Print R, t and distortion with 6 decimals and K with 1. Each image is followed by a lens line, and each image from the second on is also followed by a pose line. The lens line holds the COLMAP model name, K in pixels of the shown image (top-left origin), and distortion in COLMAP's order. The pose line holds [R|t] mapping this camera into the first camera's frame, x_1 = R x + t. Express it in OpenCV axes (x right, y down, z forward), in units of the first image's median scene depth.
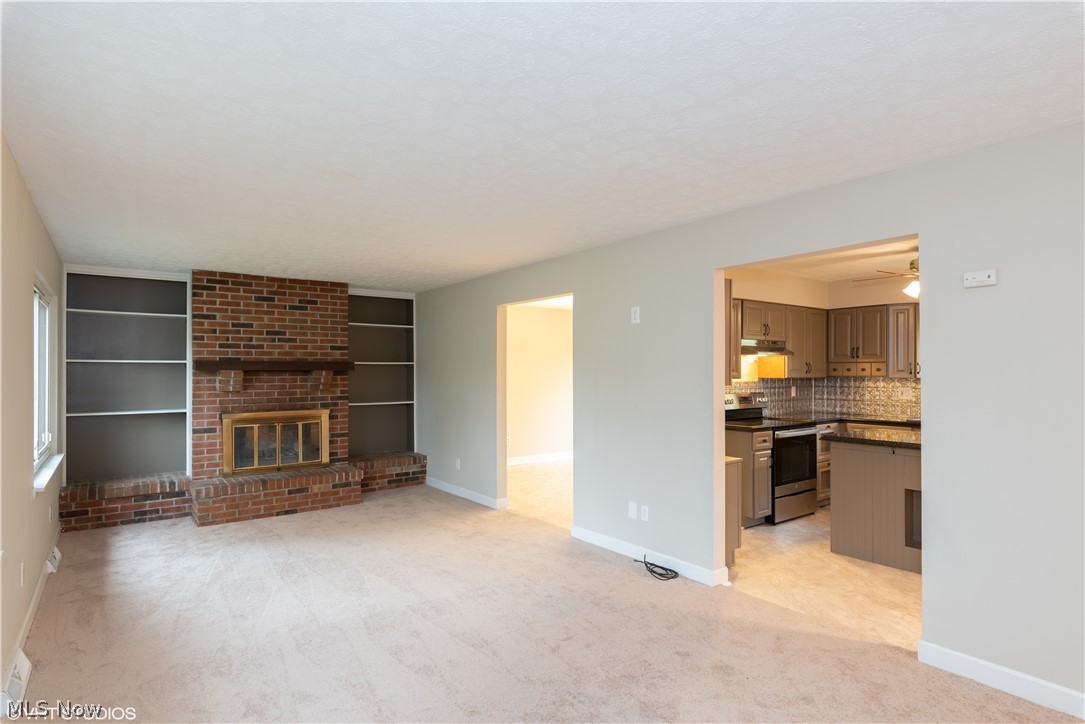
lens RADIAL K [[582.7, 0, 542.8], [0, 582.7, 362.8], [0, 0, 1]] dist [-0.003729, -0.000453]
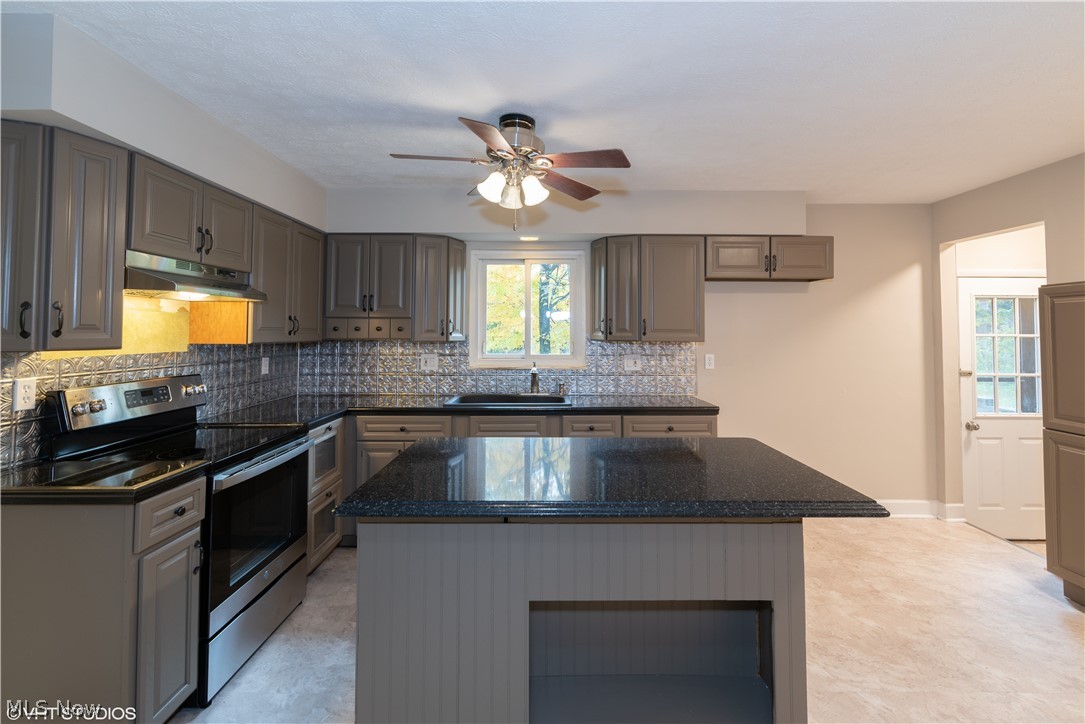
lens RADIAL K [[480.0, 0, 546.8], [0, 480.0, 319.0], [0, 0, 1]] dist [-0.002371, -0.000204]
pose [[0.596516, 0.022675, 0.802281, 0.222896], [-0.012589, 0.999742, -0.018896, 0.008214], [-0.802502, 0.001171, 0.596648, 0.511140]]
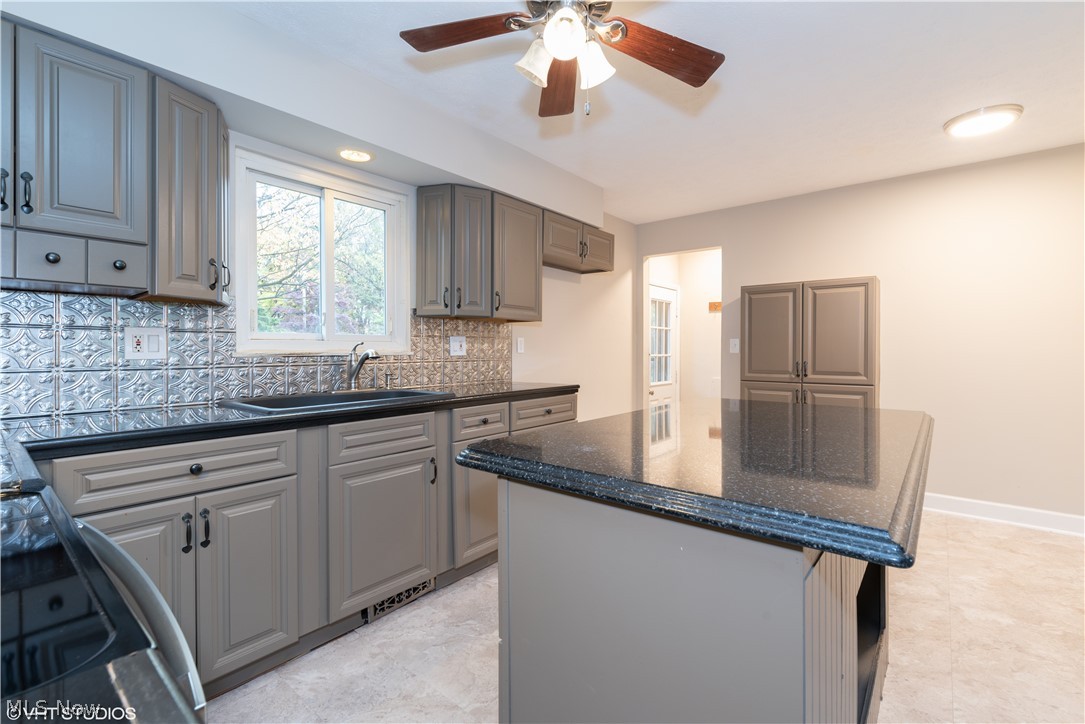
lens RADIAL K [[480.0, 0, 540.8], [0, 480.0, 345.5], [0, 0, 1]] dist [-0.002371, -0.000204]
pose [[-0.238338, 0.007235, 0.971155, 0.262773], [-0.013705, 0.999848, -0.010812, 0.051658], [-0.971086, -0.015887, -0.238202, 0.804190]]
